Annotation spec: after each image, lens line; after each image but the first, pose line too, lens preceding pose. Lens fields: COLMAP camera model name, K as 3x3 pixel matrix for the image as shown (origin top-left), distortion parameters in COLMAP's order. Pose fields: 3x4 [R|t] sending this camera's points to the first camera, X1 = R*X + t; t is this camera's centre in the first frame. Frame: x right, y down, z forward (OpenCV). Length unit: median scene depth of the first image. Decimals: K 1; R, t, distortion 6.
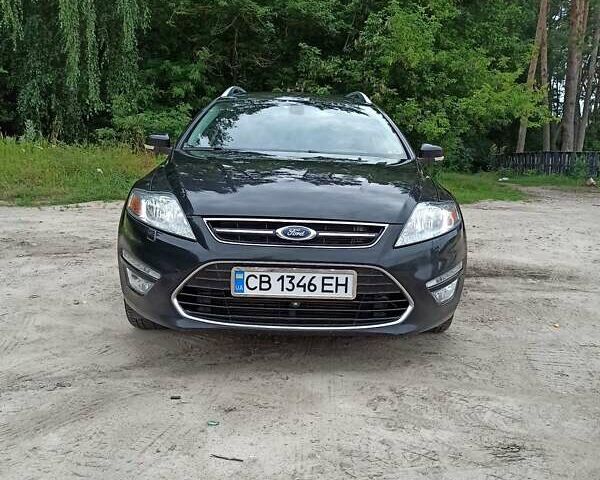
lens RADIAL K [[589.1, 0, 298.5], [0, 589.1, 241.9], [0, 0, 1]] dist [0.023609, 0.000000]
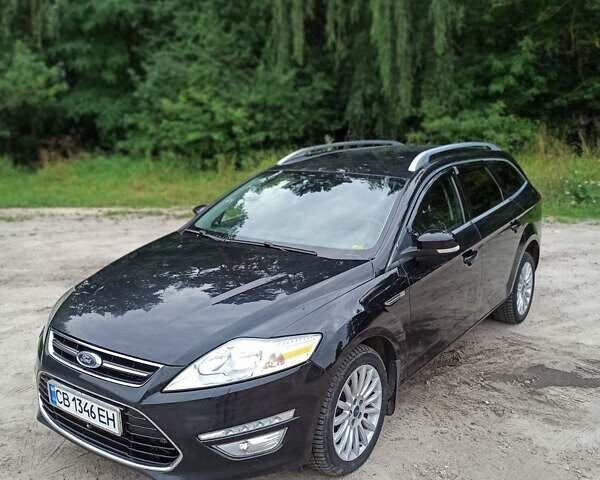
lens RADIAL K [[589.1, 0, 300.2], [0, 589.1, 239.8], [0, 0, 1]] dist [0.023609, 0.000000]
pose [[0.797207, 0.069895, -0.599646, 0.145615], [-0.050989, 0.997522, 0.048483, -0.047442], [0.601549, -0.008075, 0.798795, 0.062226]]
